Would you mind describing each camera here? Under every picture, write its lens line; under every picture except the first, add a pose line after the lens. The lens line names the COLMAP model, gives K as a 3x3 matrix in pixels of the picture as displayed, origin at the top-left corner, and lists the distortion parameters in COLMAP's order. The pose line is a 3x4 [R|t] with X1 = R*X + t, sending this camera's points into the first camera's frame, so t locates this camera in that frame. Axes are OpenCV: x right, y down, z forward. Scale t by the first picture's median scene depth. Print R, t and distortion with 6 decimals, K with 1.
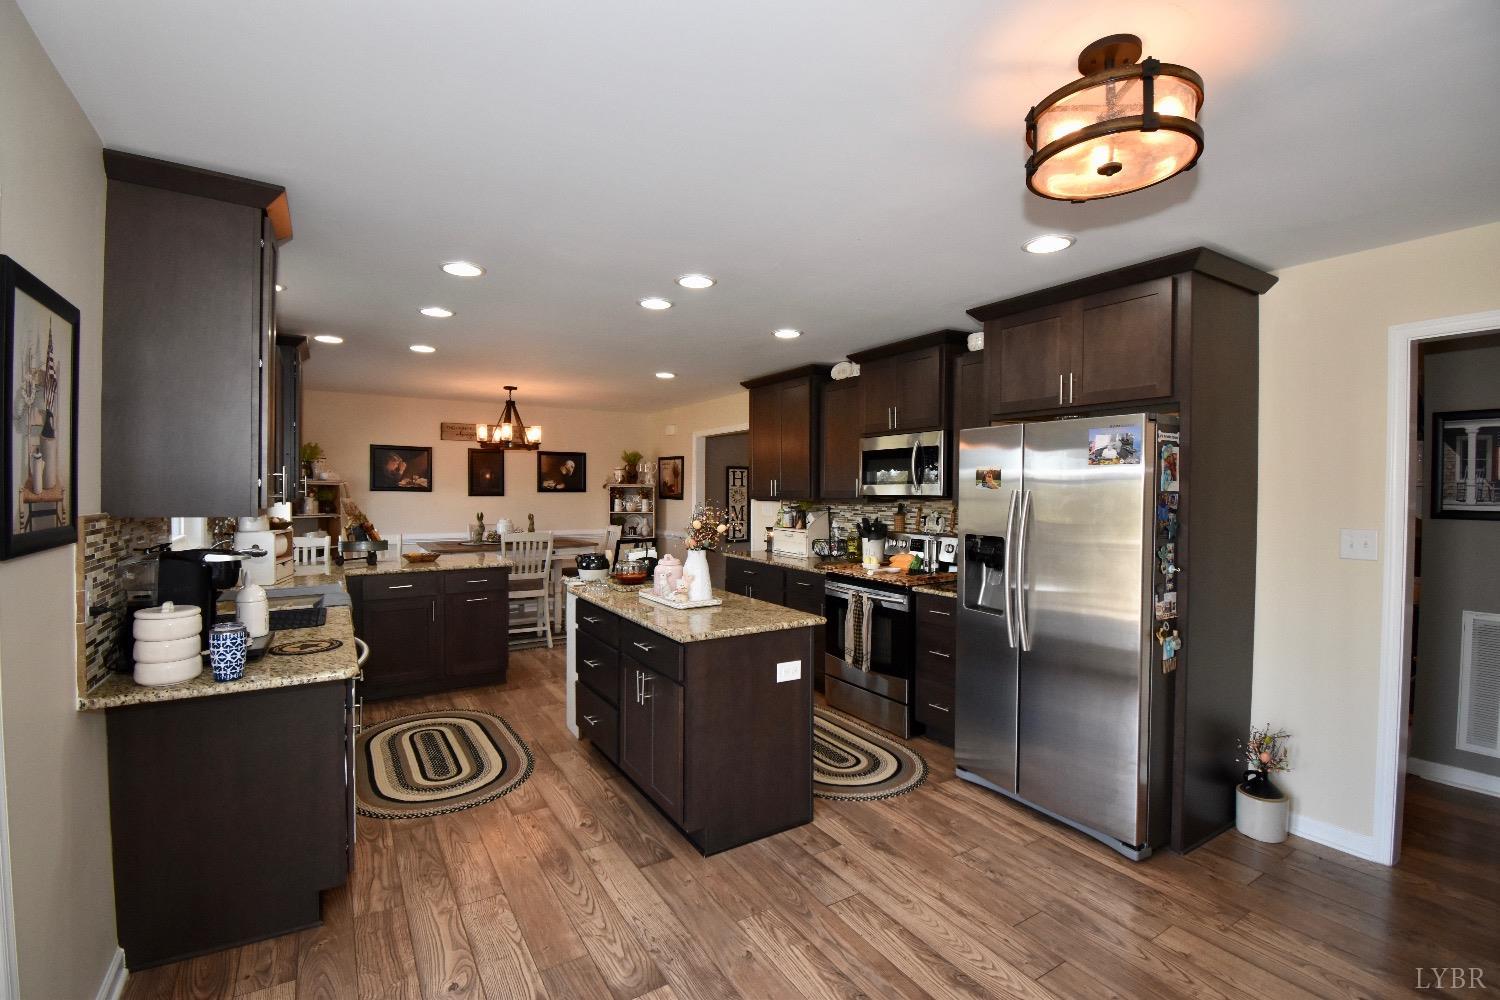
lens RADIAL K [[667.7, 0, 750.0], [0, 667.7, 500.0], [0, 0, 1]] dist [0.001660, -0.020866]
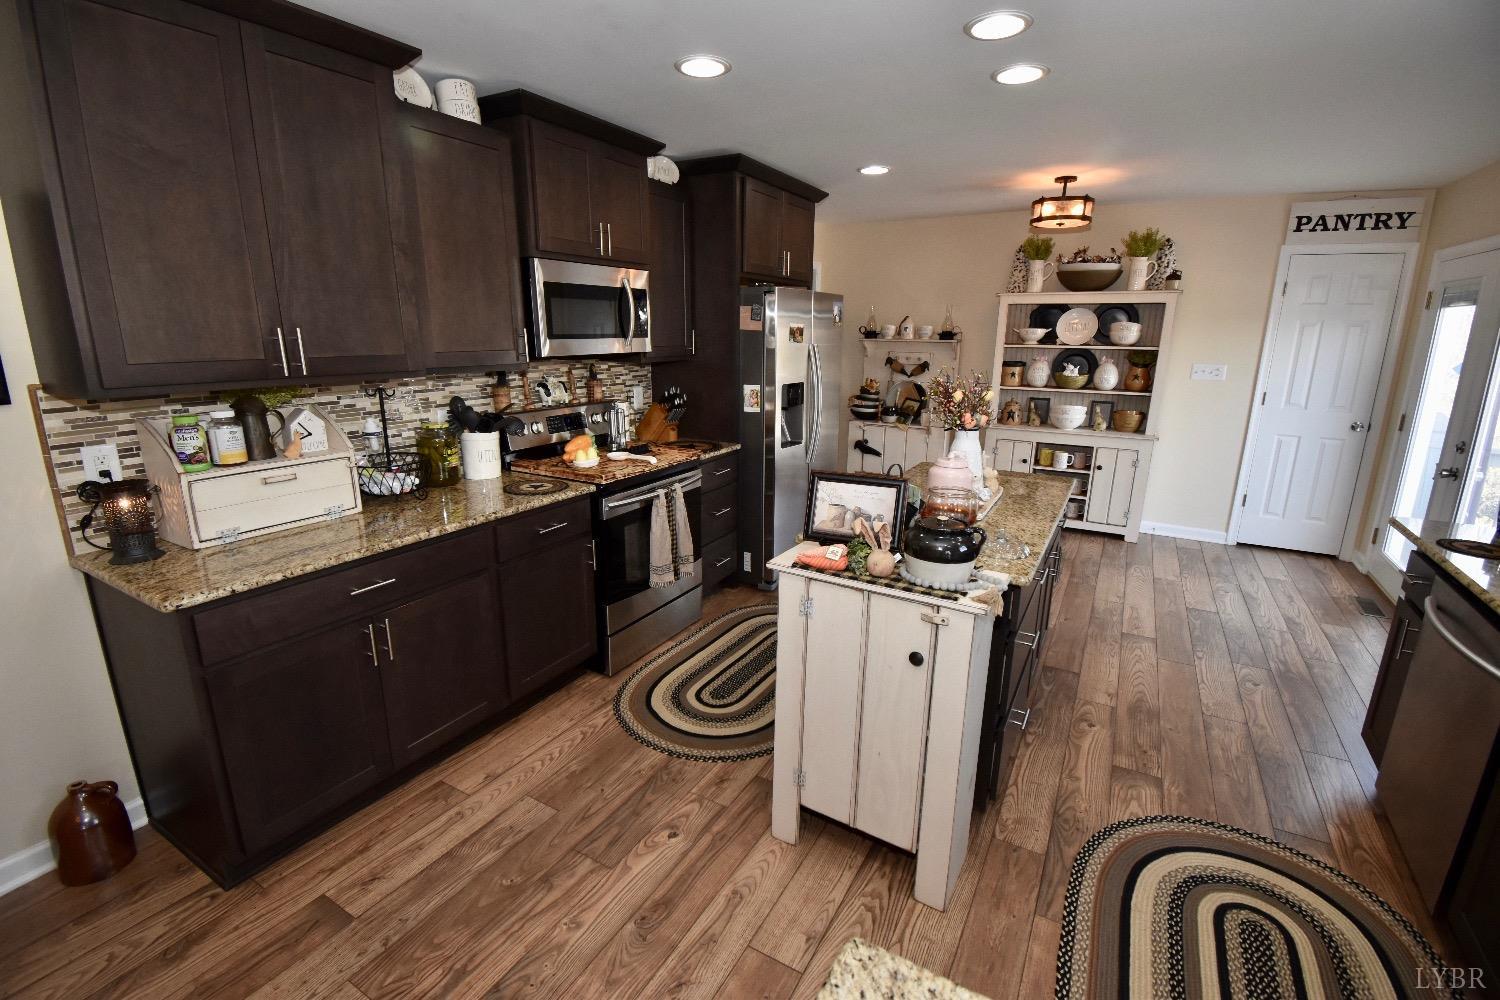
lens RADIAL K [[667.7, 0, 750.0], [0, 667.7, 500.0], [0, 0, 1]] dist [0.001660, -0.020866]
pose [[-0.473964, -0.219648, 0.852709, -0.649136], [0.007793, 0.967304, 0.253498, -0.045771], [-0.880510, 0.126794, -0.456756, 1.568992]]
